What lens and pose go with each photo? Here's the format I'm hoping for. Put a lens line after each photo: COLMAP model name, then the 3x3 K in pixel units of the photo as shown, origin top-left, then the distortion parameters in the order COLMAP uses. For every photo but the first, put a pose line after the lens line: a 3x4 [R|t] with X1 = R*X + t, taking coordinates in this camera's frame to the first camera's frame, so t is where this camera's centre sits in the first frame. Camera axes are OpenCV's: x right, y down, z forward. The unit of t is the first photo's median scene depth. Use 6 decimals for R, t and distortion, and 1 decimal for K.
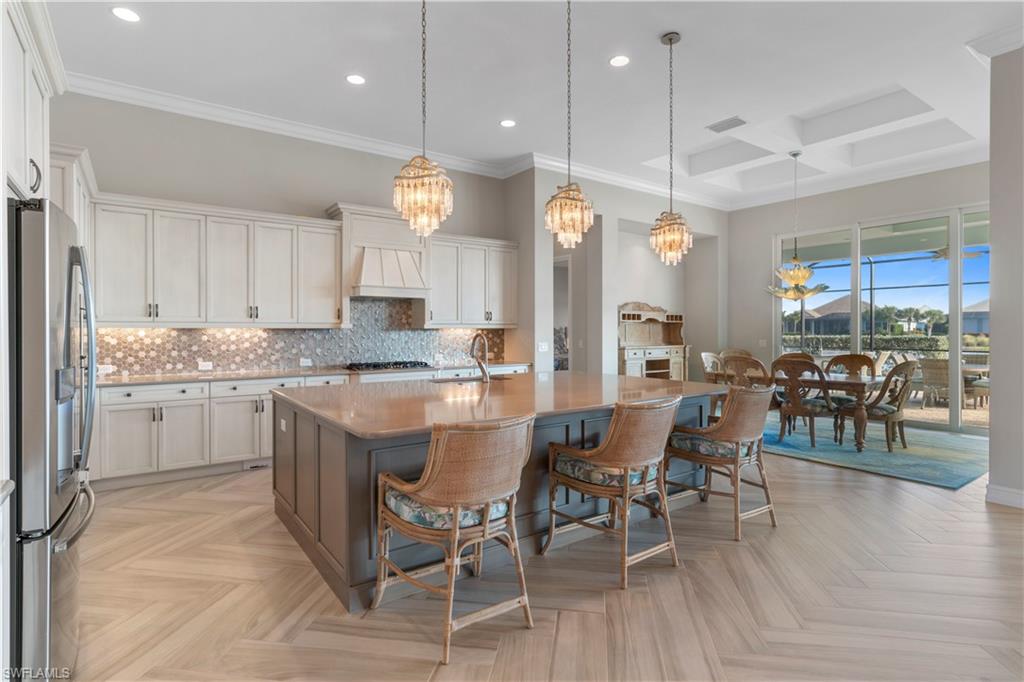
lens RADIAL K [[521.9, 0, 506.7], [0, 521.9, 332.1], [0, 0, 1]] dist [-0.010142, 0.007117]
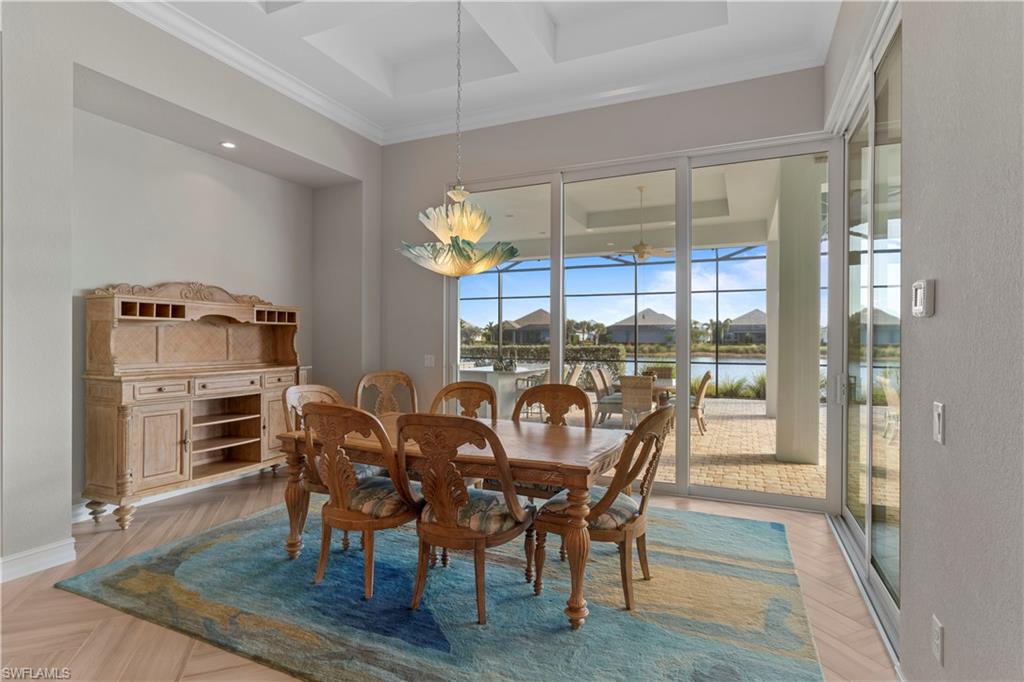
lens RADIAL K [[521.9, 0, 510.9], [0, 521.9, 339.7], [0, 0, 1]] dist [-0.010142, 0.007117]
pose [[0.865613, 0.003663, 0.500700, 0.404839], [-0.002684, 0.999993, -0.002676, -0.003162], [-0.500707, 0.000972, 0.865617, 0.635802]]
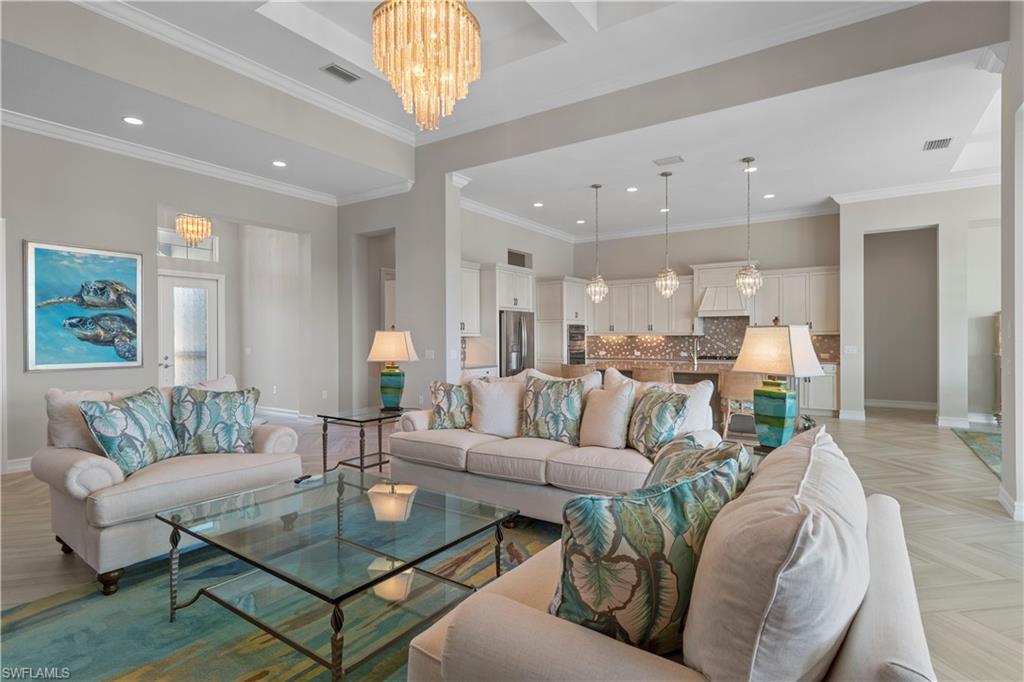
lens RADIAL K [[521.9, 0, 511.3], [0, 521.9, 339.3], [0, 0, 1]] dist [-0.010142, 0.007117]
pose [[0.349626, 0.005242, -0.936875, 1.103383], [0.000963, 0.999982, 0.005954, -0.005189], [0.936889, -0.002984, 0.349615, -0.198129]]
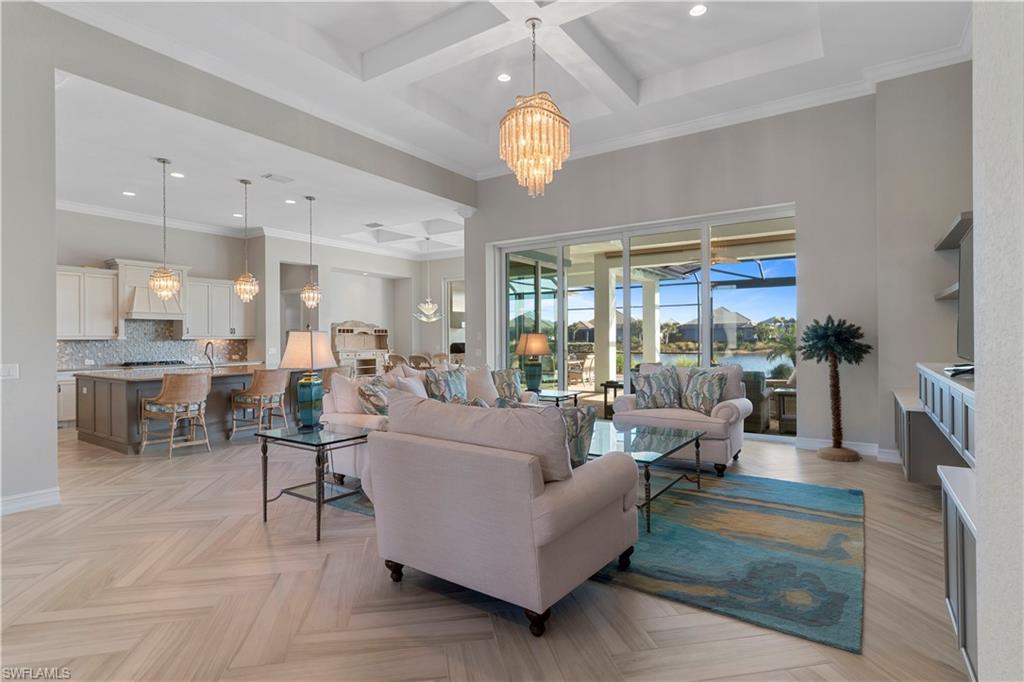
lens RADIAL K [[521.9, 0, 513.3], [0, 521.9, 339.9], [0, 0, 1]] dist [-0.010142, 0.007117]
pose [[0.936391, -0.006024, 0.350907, 0.234233], [0.007339, 0.999970, -0.002416, 0.006032], [-0.350882, 0.004838, 0.936407, -0.837501]]
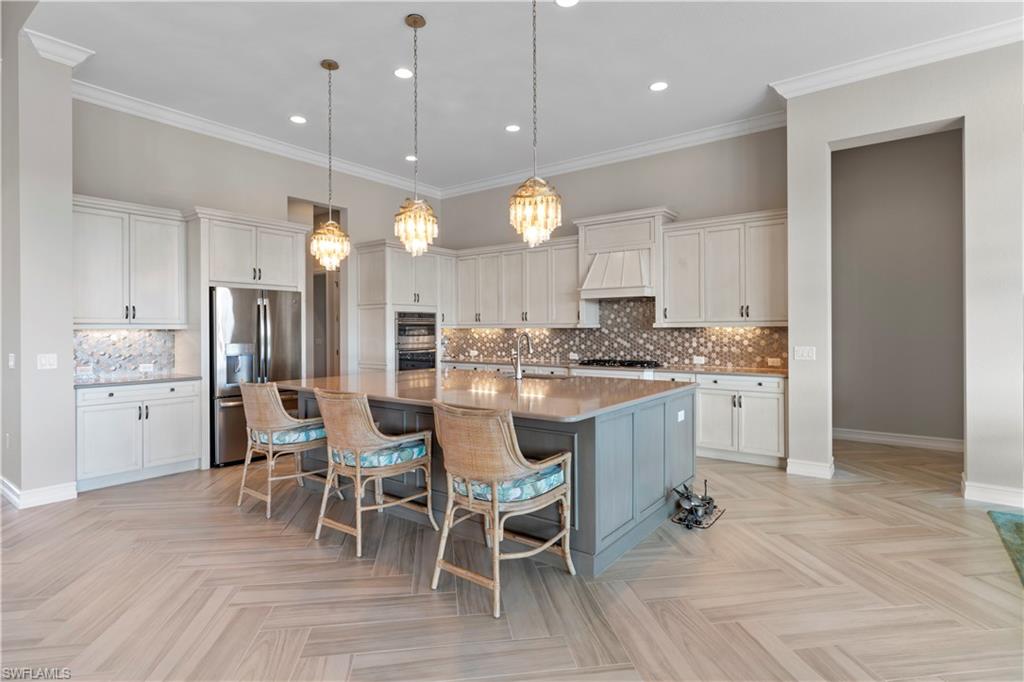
lens RADIAL K [[521.9, 0, 514.1], [0, 521.9, 331.4], [0, 0, 1]] dist [-0.010142, 0.007117]
pose [[0.303667, 0.003982, -0.952770, 0.723408], [0.001534, 0.999988, 0.004669, -0.005202], [0.952777, -0.002879, 0.303657, 0.499402]]
